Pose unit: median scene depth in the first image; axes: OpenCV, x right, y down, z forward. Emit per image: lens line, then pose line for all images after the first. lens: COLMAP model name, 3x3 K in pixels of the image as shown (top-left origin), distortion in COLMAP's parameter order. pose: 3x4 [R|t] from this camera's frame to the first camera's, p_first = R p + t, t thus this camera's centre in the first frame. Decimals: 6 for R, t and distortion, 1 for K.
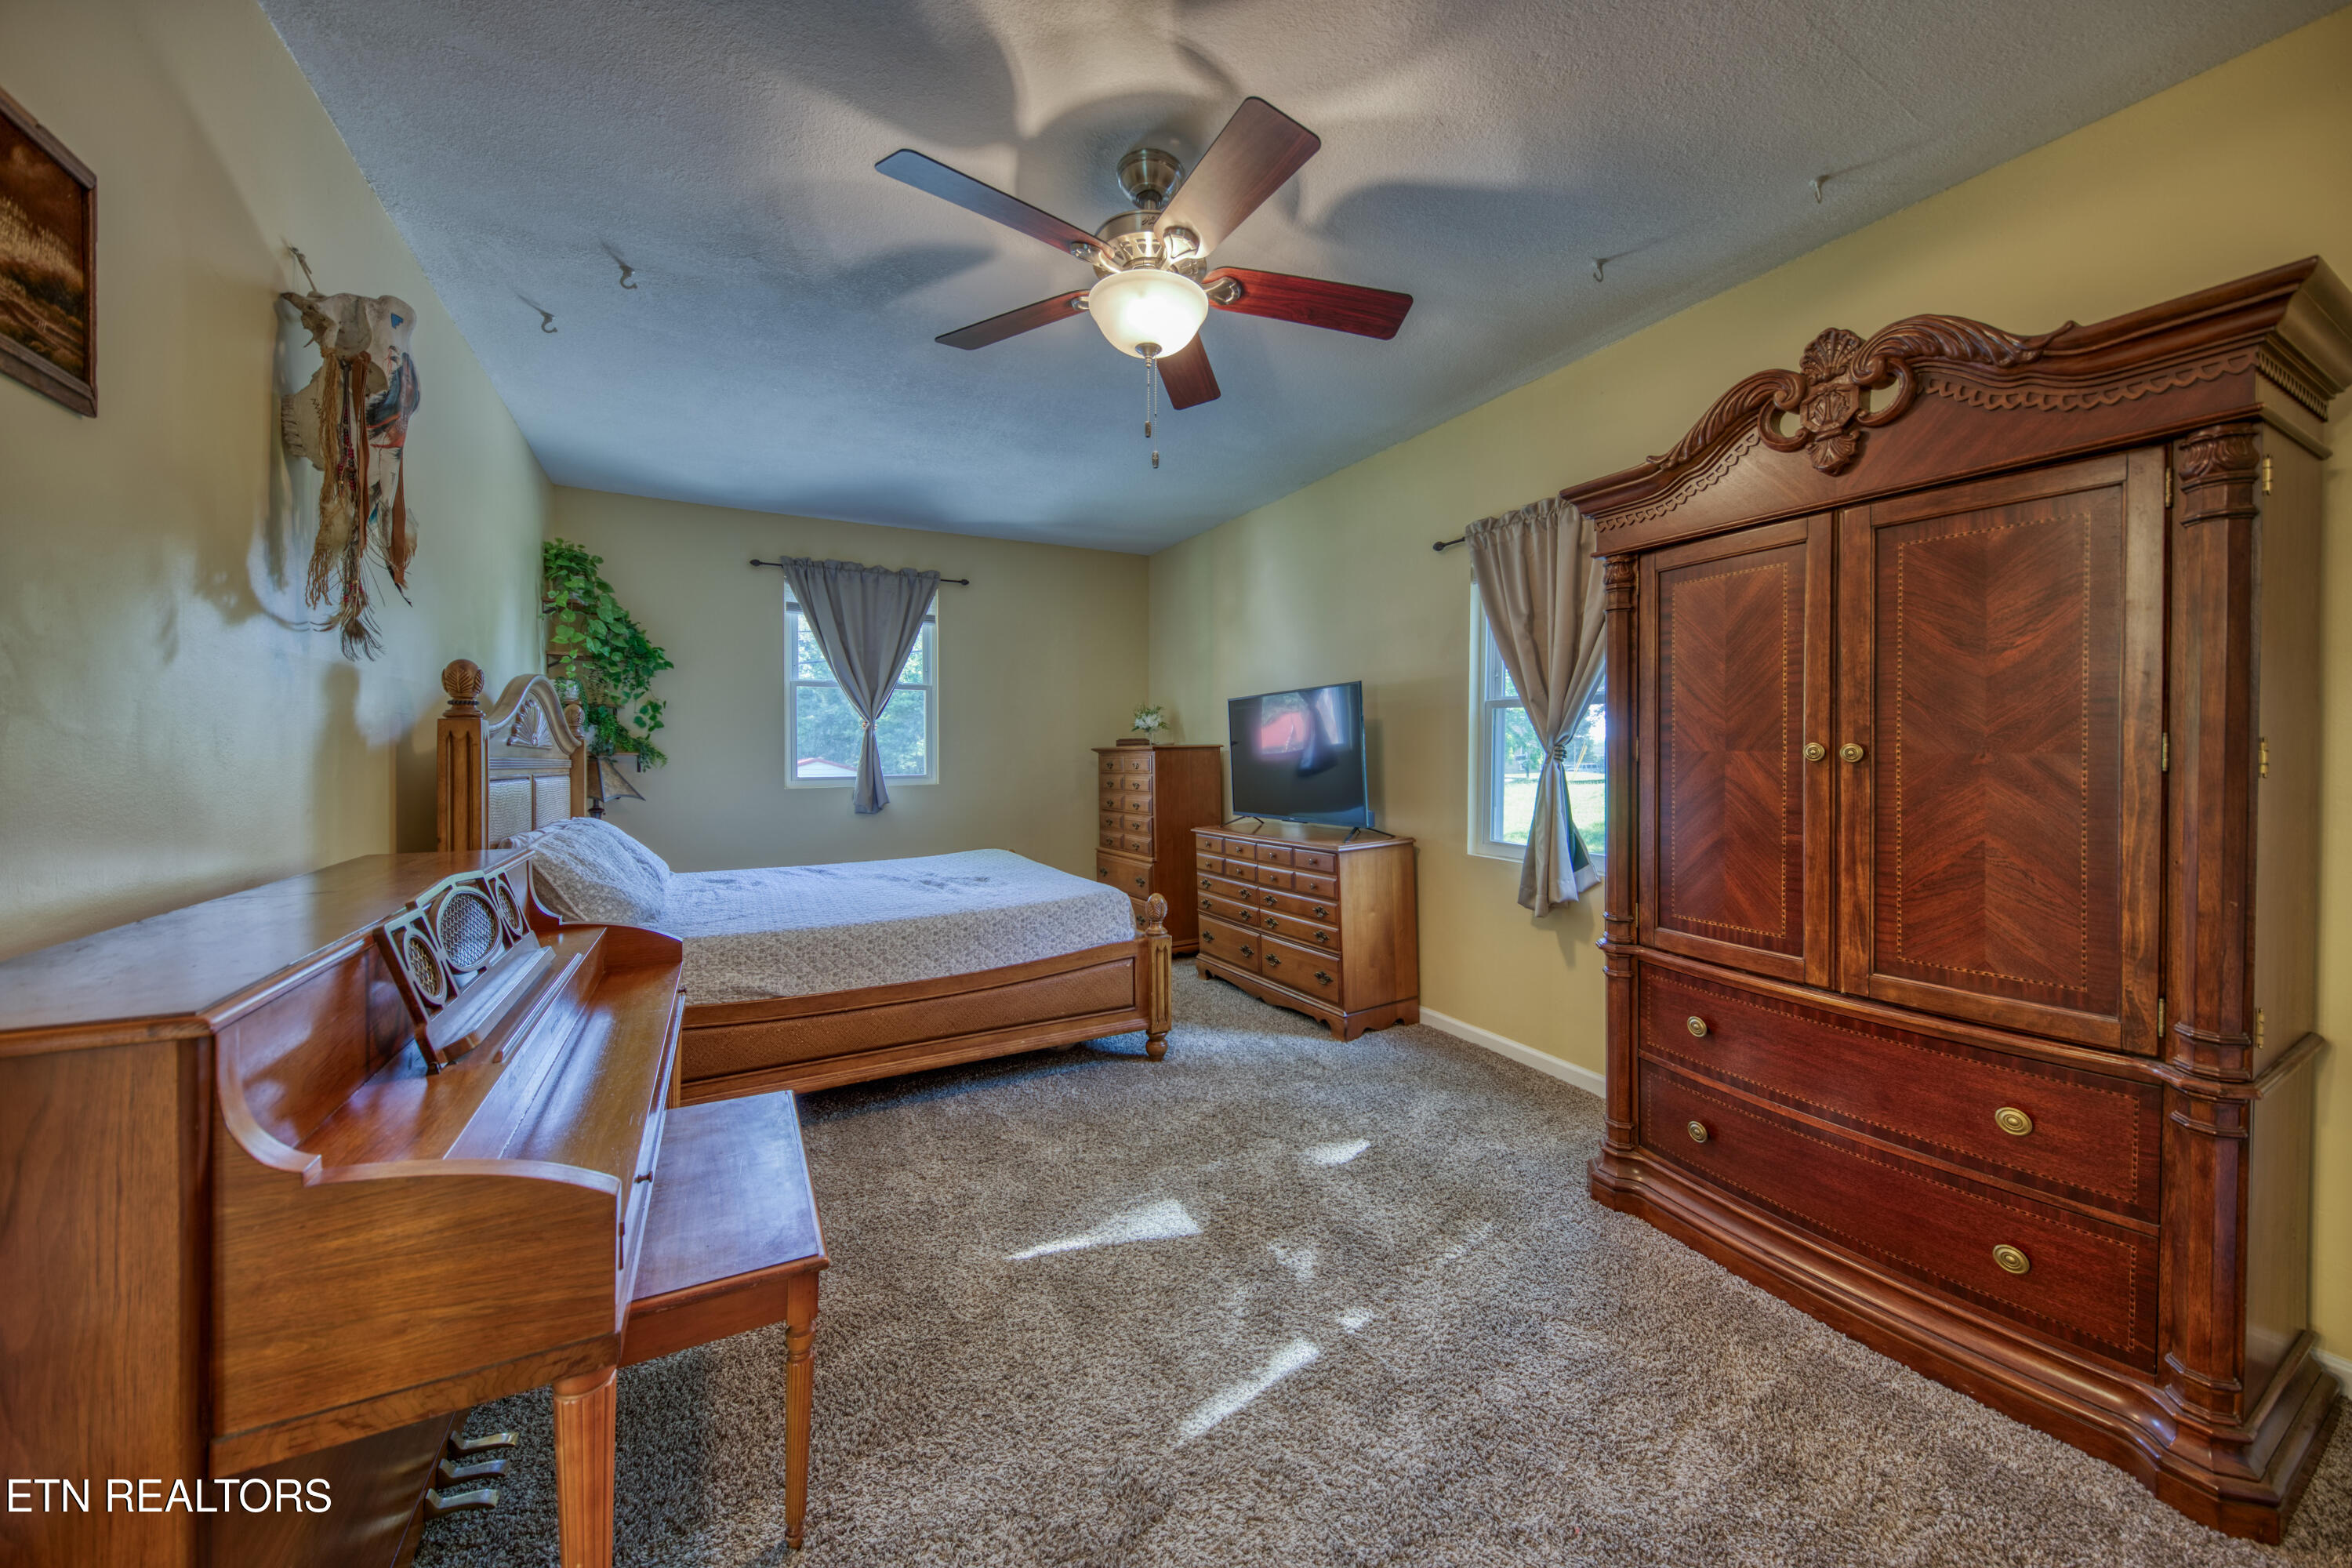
lens RADIAL K [[816.0, 0, 1215.4], [0, 816.0, 766.4], [0, 0, 1]] dist [0.009266, -0.006235]
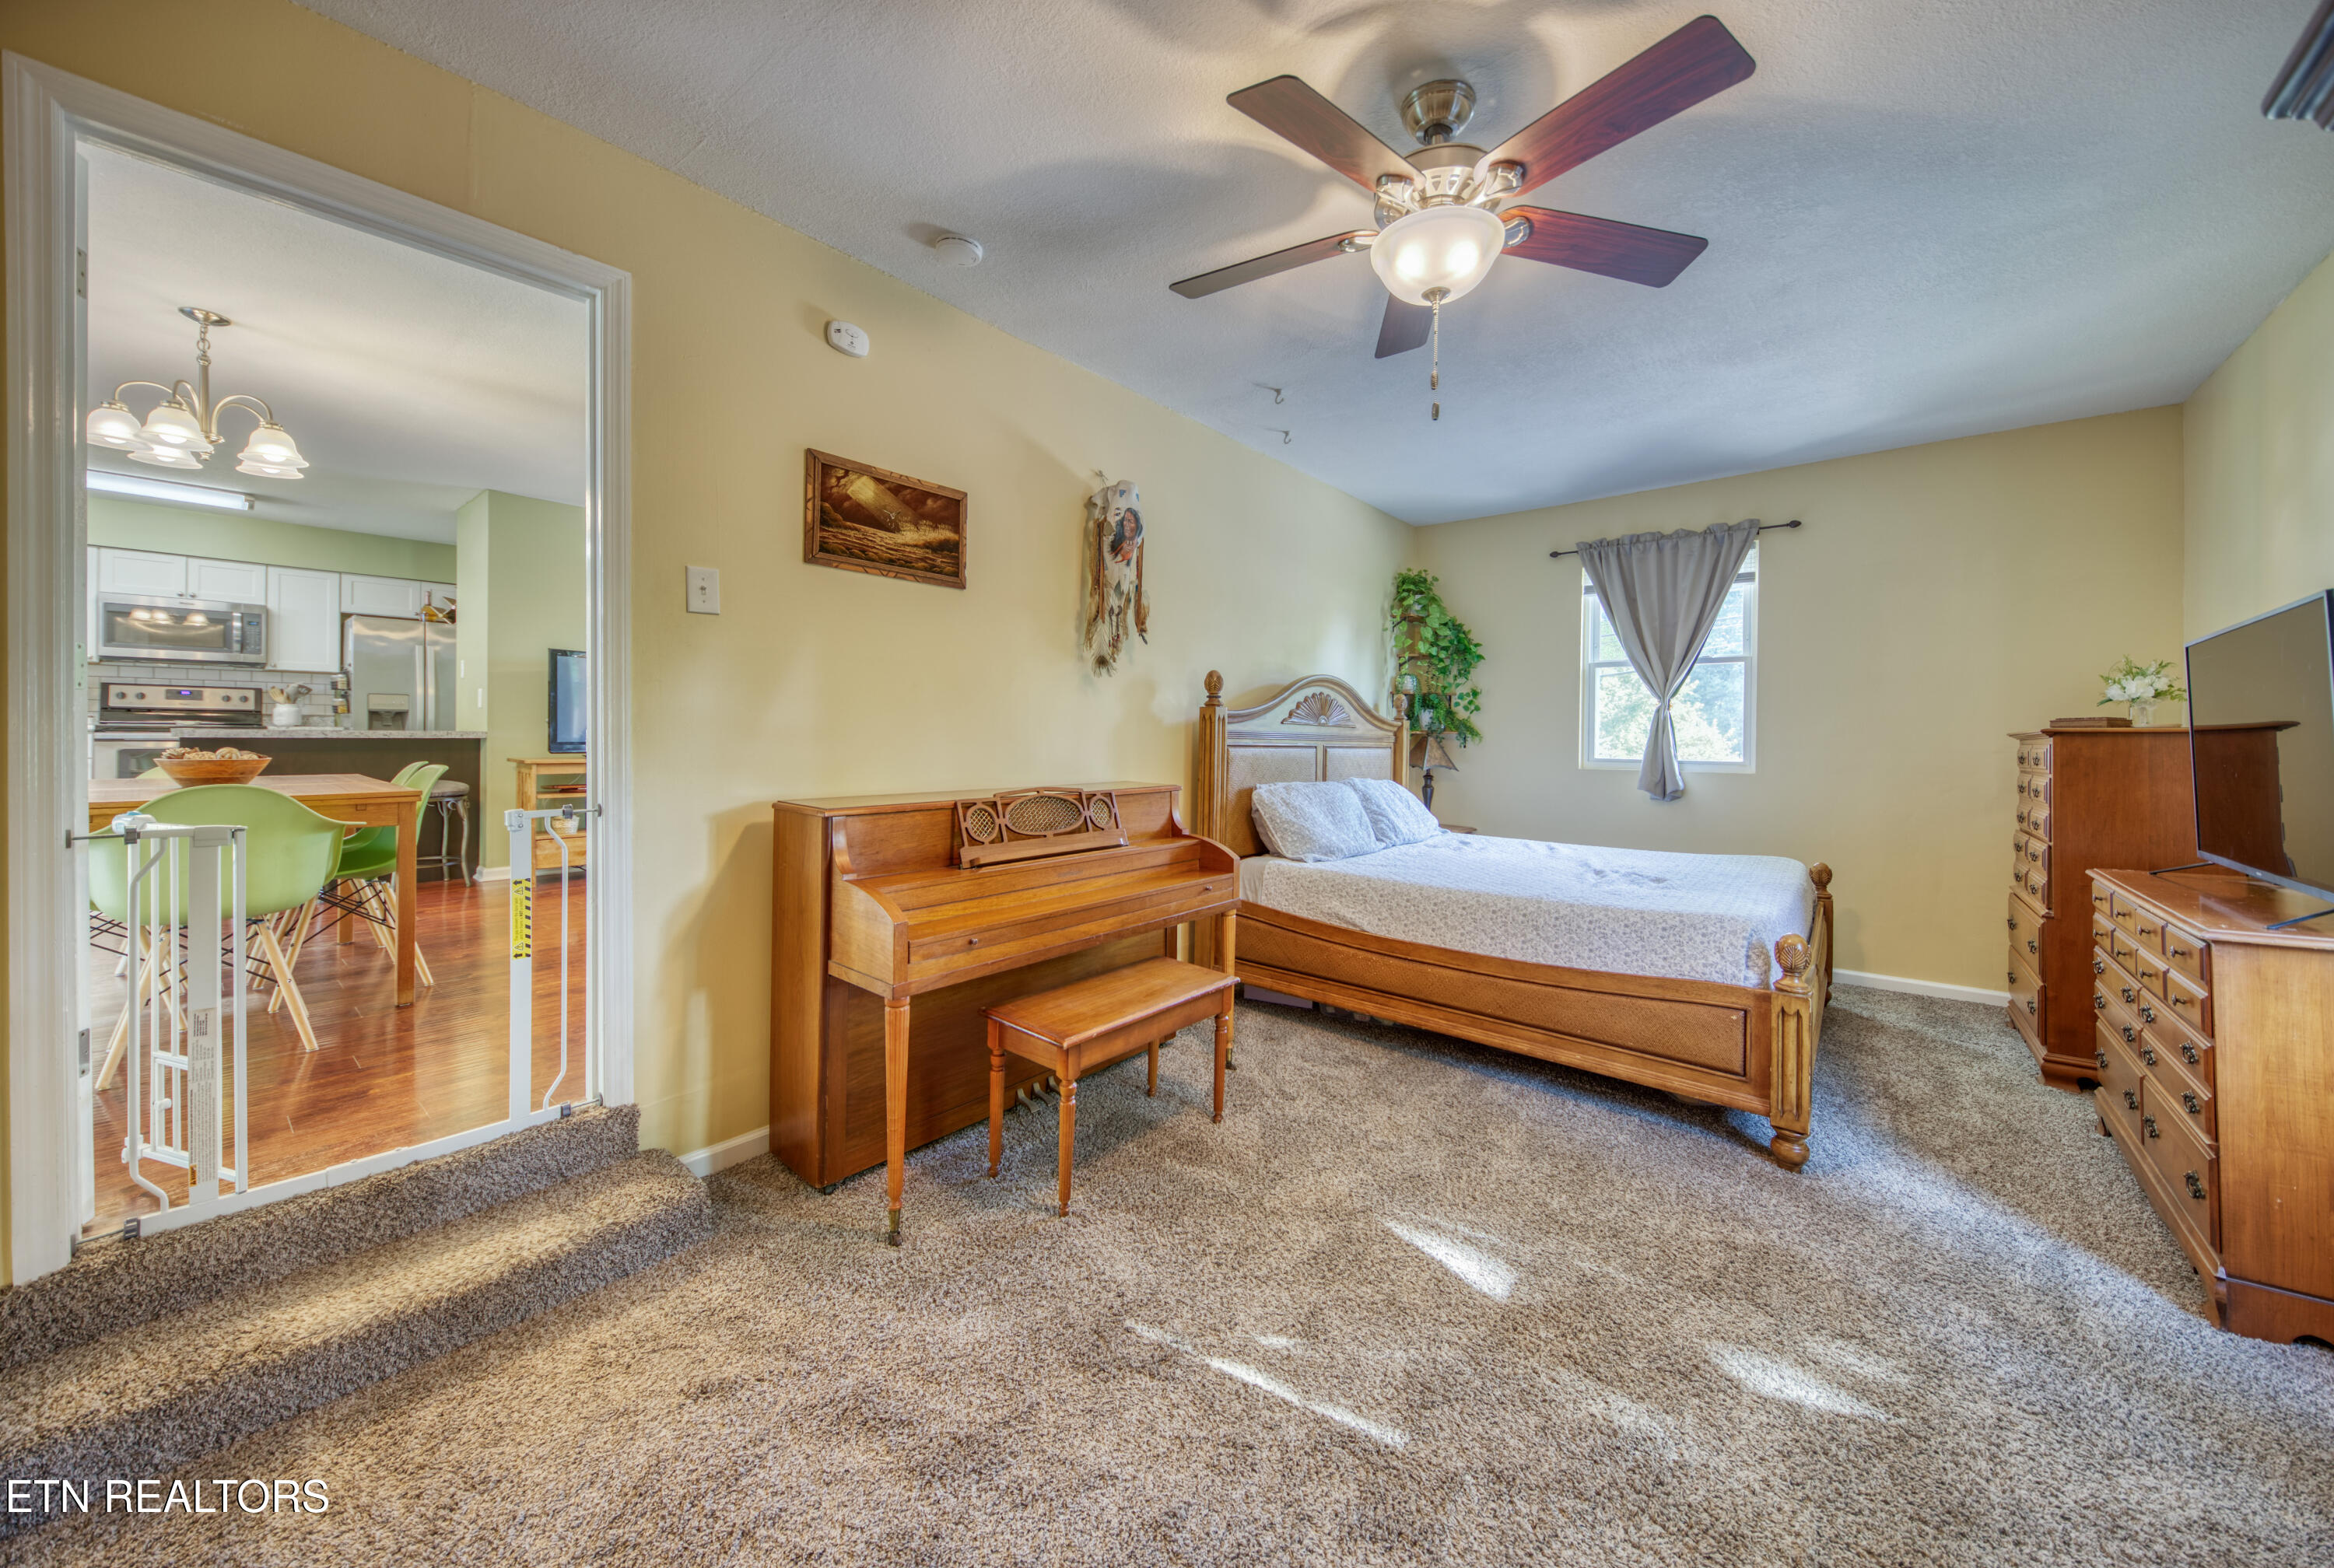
lens RADIAL K [[842.4, 0, 1175.9], [0, 842.4, 742.7], [0, 0, 1]] dist [0.000785, -0.004579]
pose [[0.336895, 0.019178, -0.941347, 0.434230], [-0.030357, 0.999494, 0.009498, -0.000291], [0.941053, 0.025376, 0.337307, 0.247431]]
